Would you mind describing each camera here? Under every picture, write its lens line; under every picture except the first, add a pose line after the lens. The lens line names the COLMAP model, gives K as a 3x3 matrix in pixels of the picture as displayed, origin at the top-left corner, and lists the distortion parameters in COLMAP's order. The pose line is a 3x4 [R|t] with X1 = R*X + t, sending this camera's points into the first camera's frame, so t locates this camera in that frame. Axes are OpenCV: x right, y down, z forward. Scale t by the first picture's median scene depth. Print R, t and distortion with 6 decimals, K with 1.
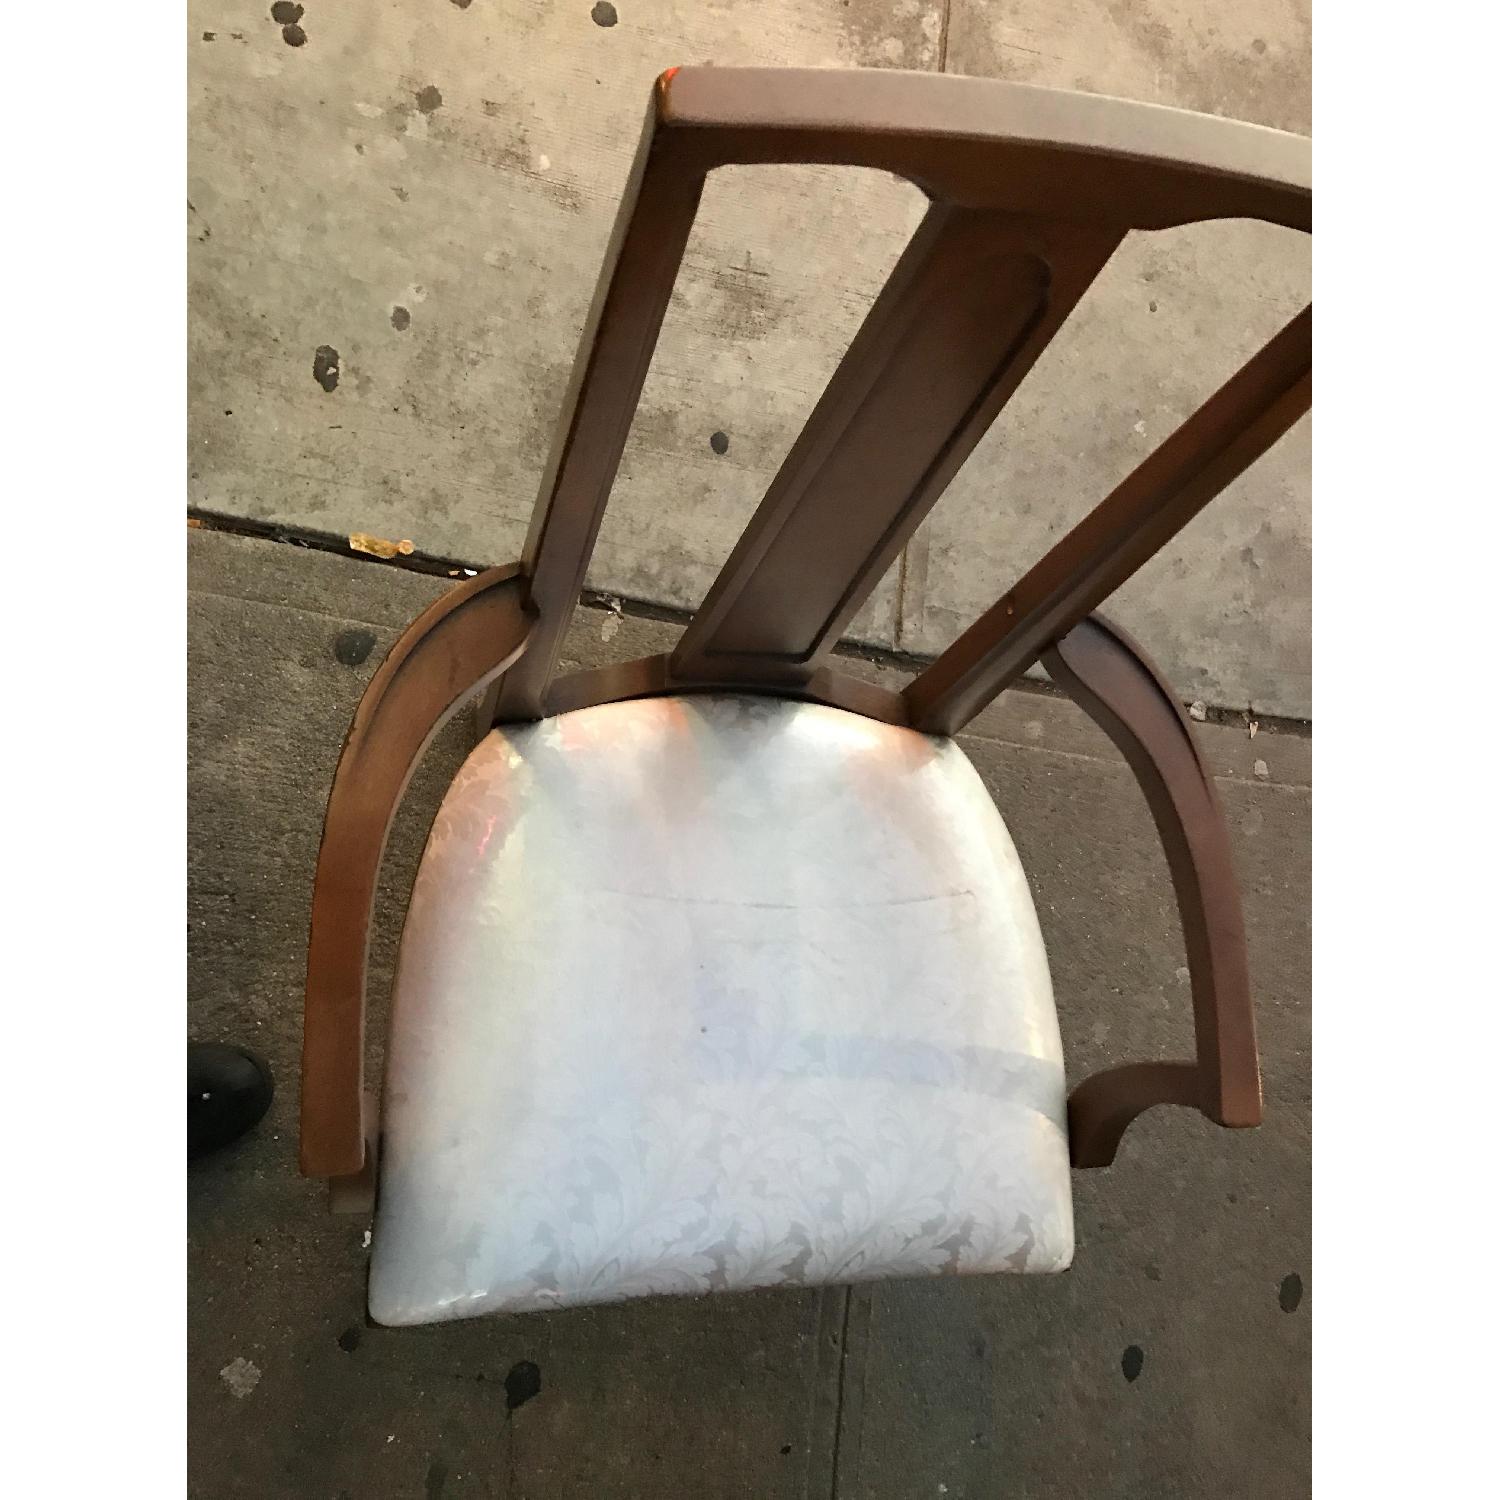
lens RADIAL K [[1241.4, 0, 742.1], [0, 1241.4, 741.0], [0, 0, 1]] dist [0.011688, 0.001050]
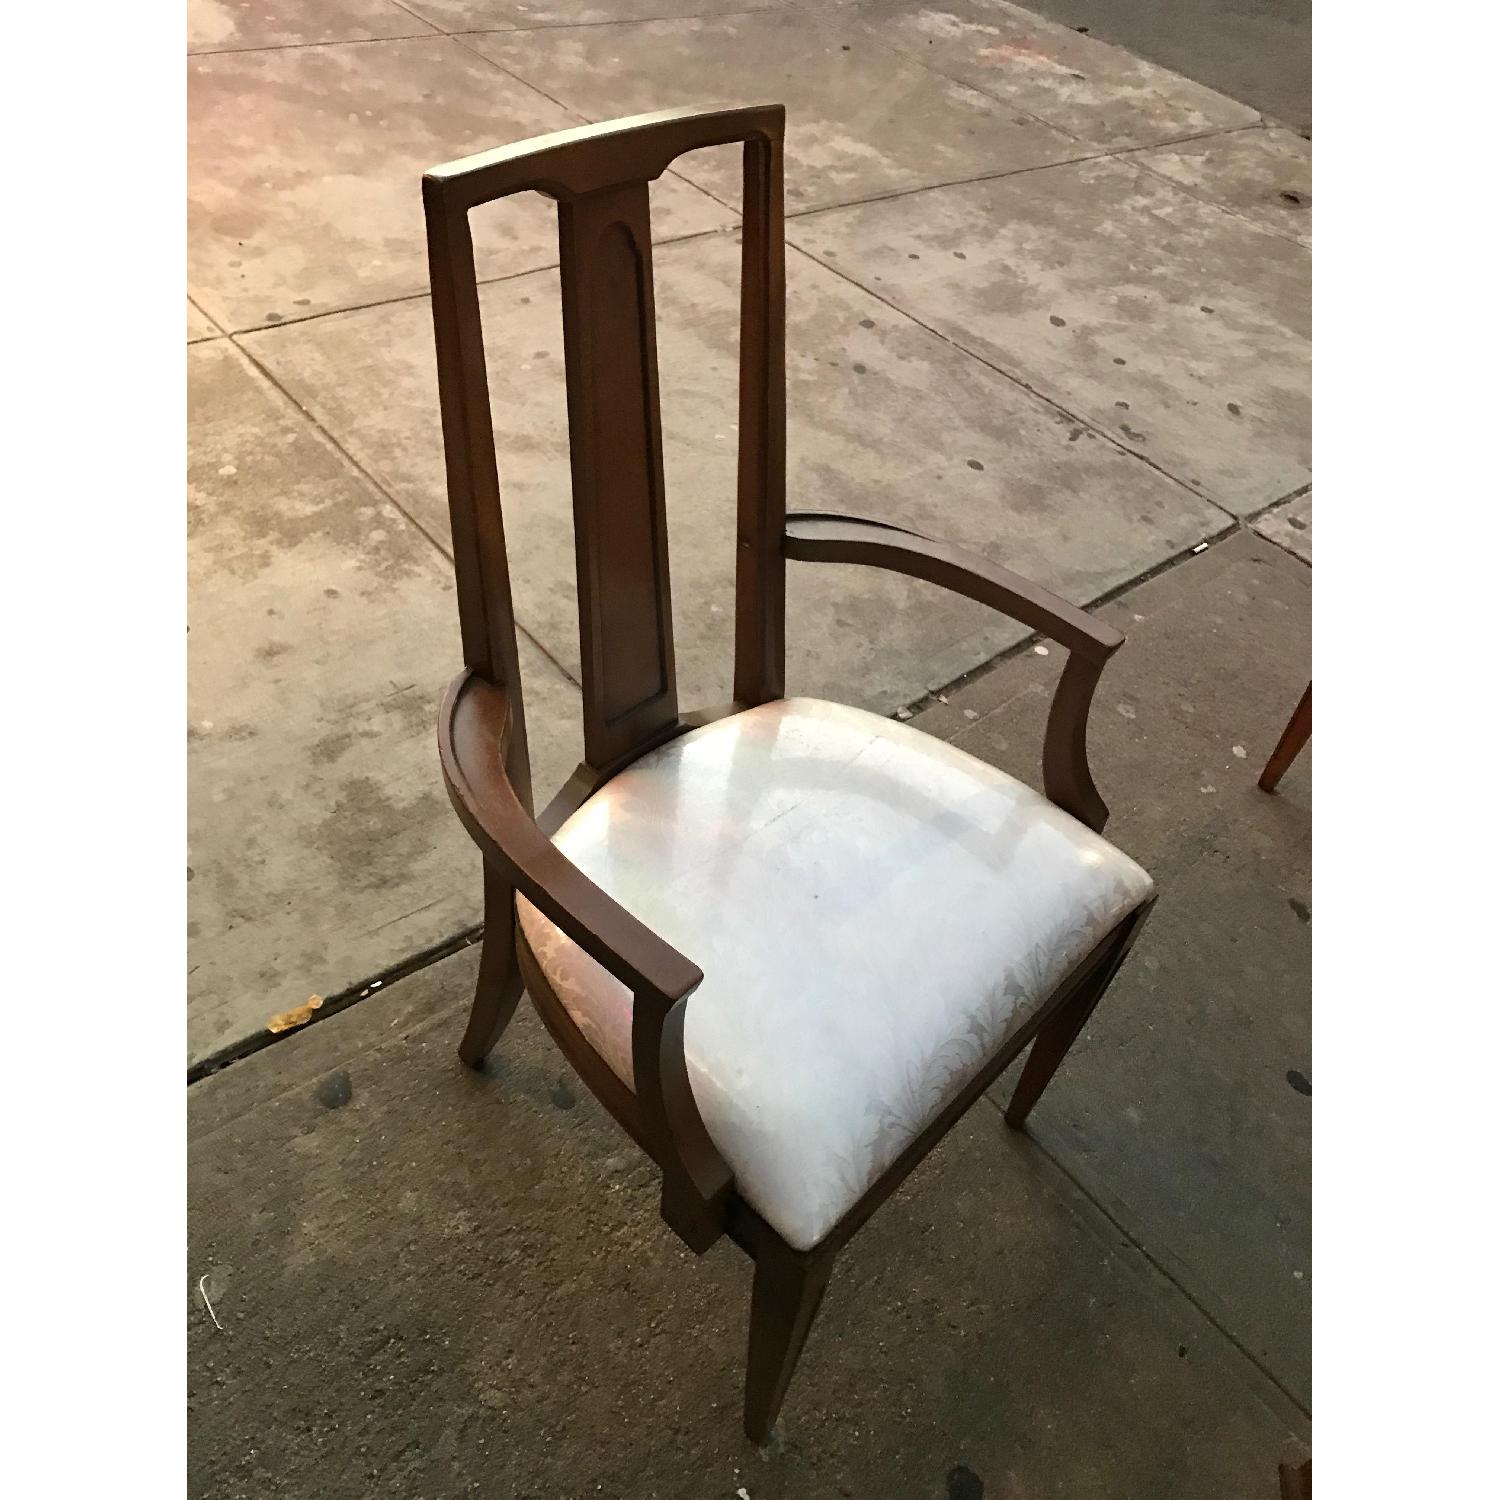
lens RADIAL K [[1241.4, 0, 747.5], [0, 1241.4, 746.5], [0, 0, 1]] dist [0.011688, 0.001050]
pose [[0.696221, -0.600976, 0.392561, -0.298873], [0.713309, 0.640477, -0.284567, 0.278407], [-0.080409, 0.478139, 0.874596, -0.086464]]
